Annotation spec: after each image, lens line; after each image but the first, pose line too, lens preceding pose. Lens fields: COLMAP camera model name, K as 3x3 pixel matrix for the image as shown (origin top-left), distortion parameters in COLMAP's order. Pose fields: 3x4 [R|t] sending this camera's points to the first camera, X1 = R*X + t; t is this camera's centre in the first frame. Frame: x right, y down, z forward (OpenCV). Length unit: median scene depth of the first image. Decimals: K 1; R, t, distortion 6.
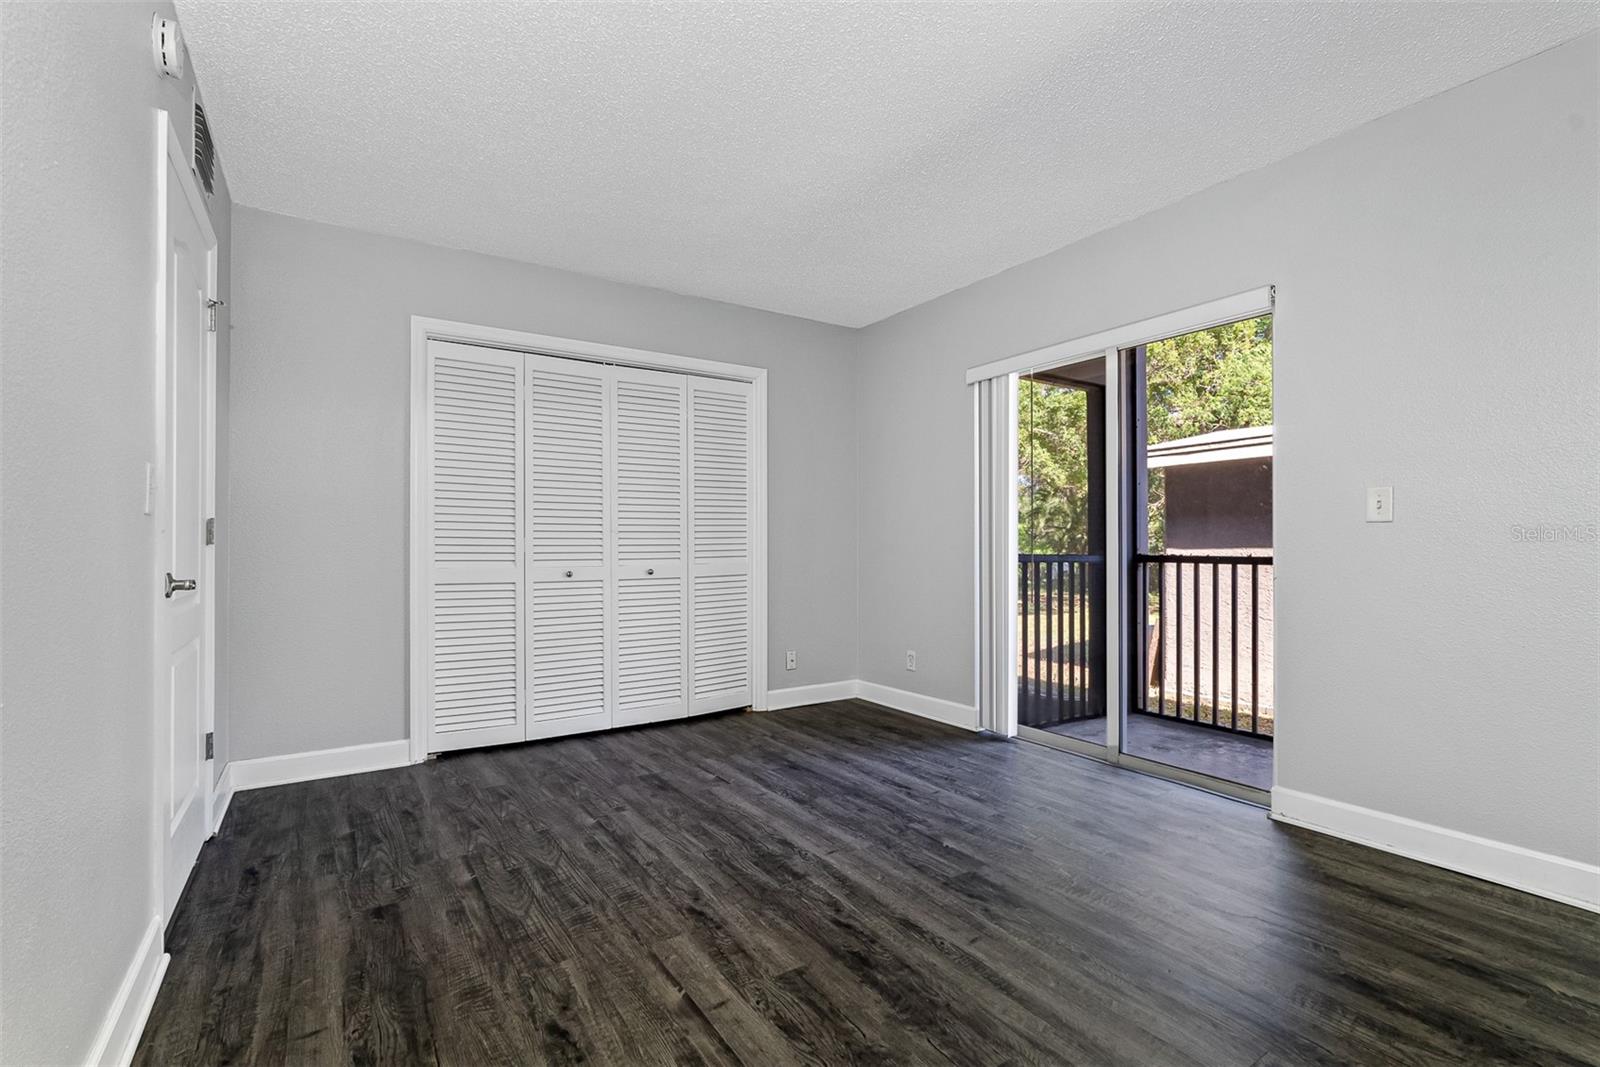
lens RADIAL K [[722.3, 0, 800.1], [0, 722.3, 537.0], [0, 0, 1]] dist [-0.004071, 0.001338]
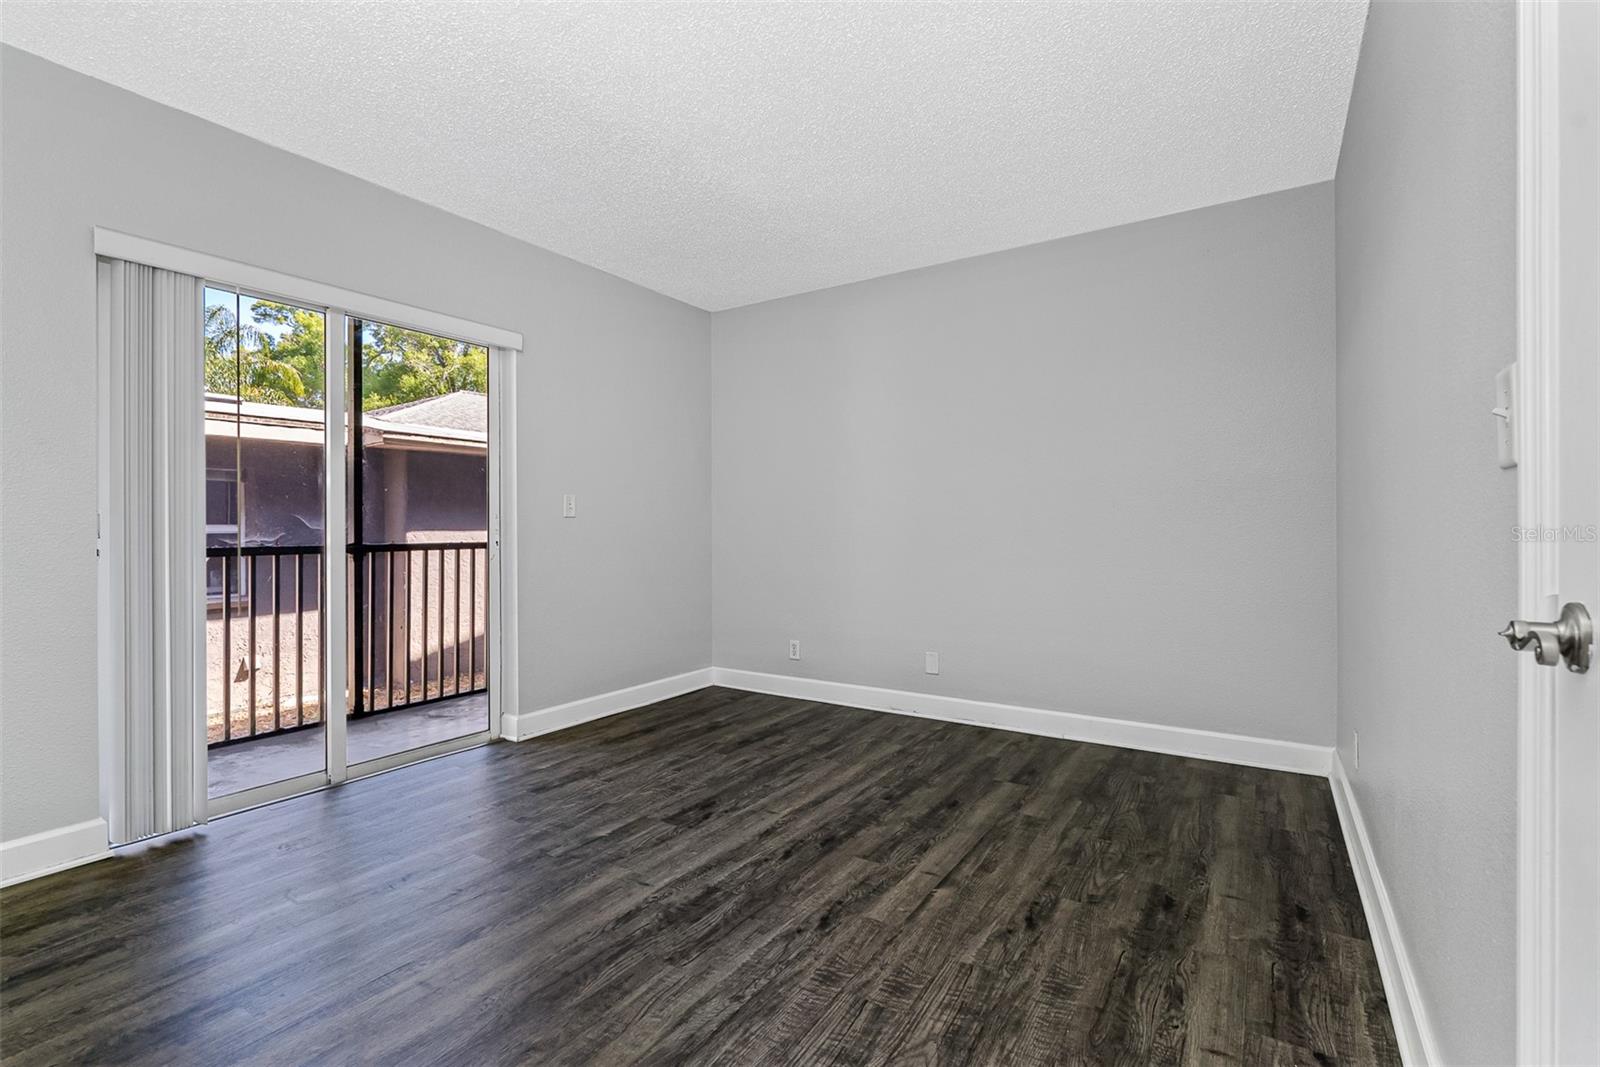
lens RADIAL K [[722.3, 0, 799.8], [0, 722.3, 532.2], [0, 0, 1]] dist [-0.004071, 0.001338]
pose [[-0.406209, 0.001143, 0.913779, -1.026714], [-0.003689, 0.999989, -0.002891, 0.017378], [-0.913773, -0.004546, -0.406201, 1.468438]]
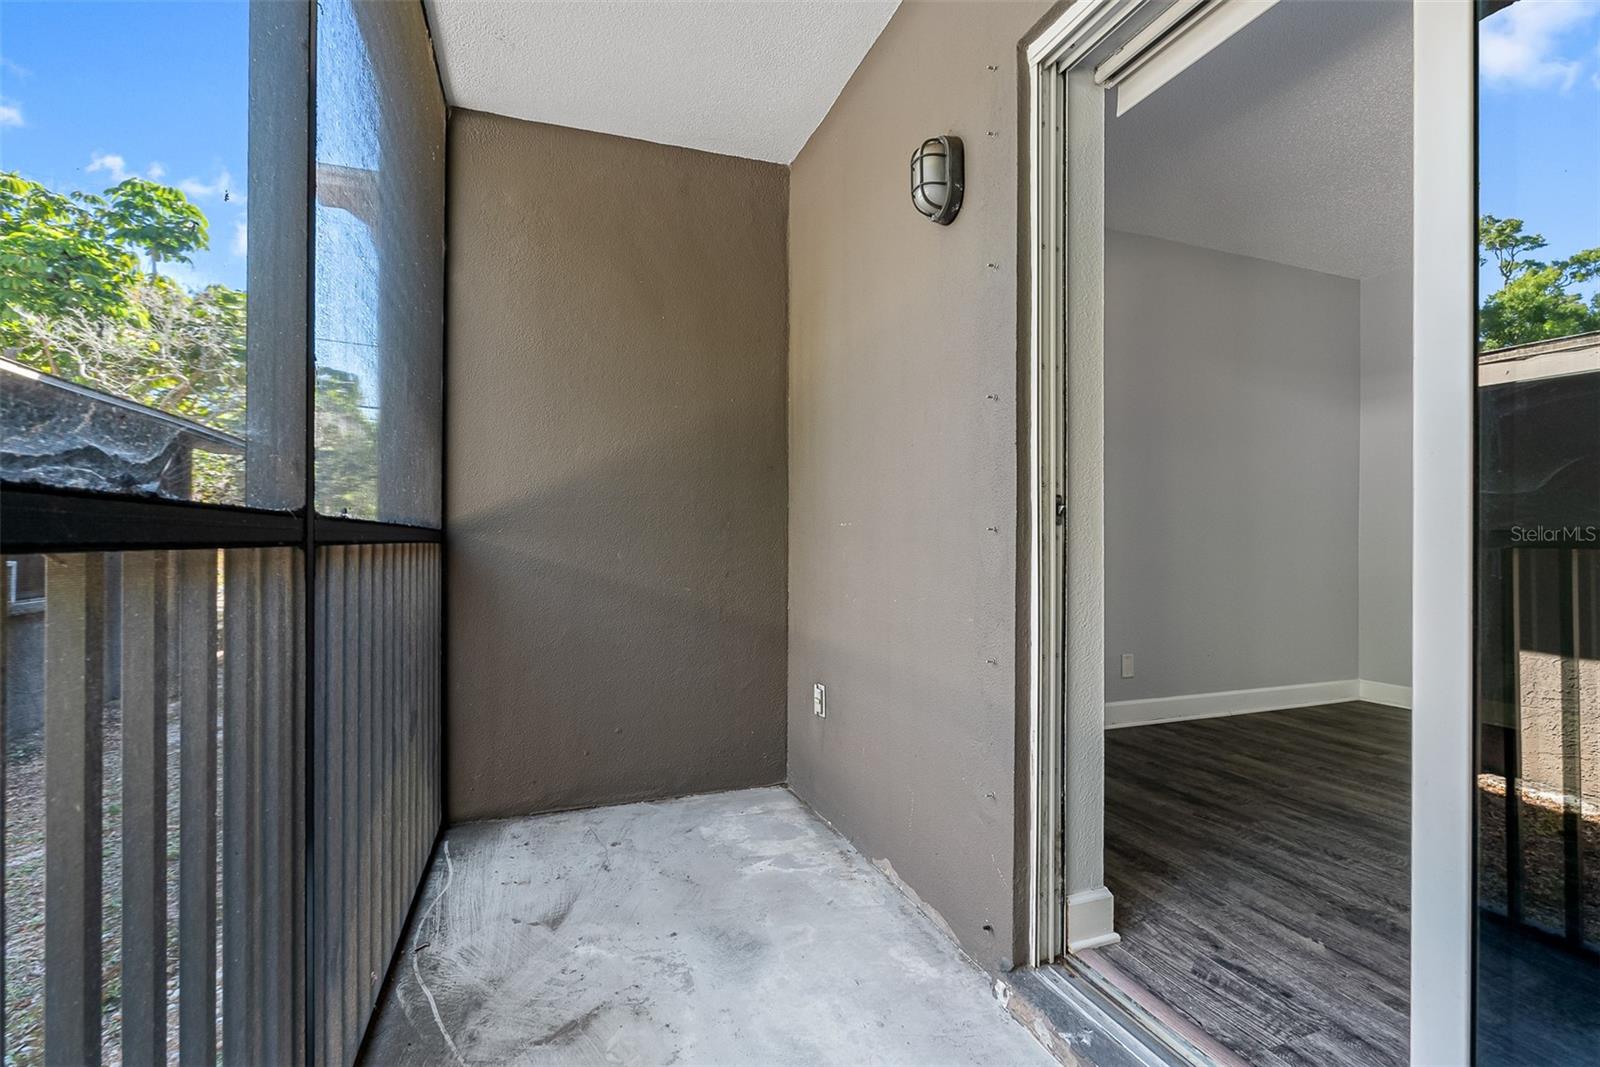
lens RADIAL K [[722.3, 0, 800.9], [0, 722.3, 535.2], [0, 0, 1]] dist [-0.004071, 0.001338]
pose [[-0.975141, 0.002941, 0.221567, 1.123400], [0.000779, 0.999951, -0.009843, 0.057987], [-0.221585, -0.009425, -0.975096, 2.333068]]
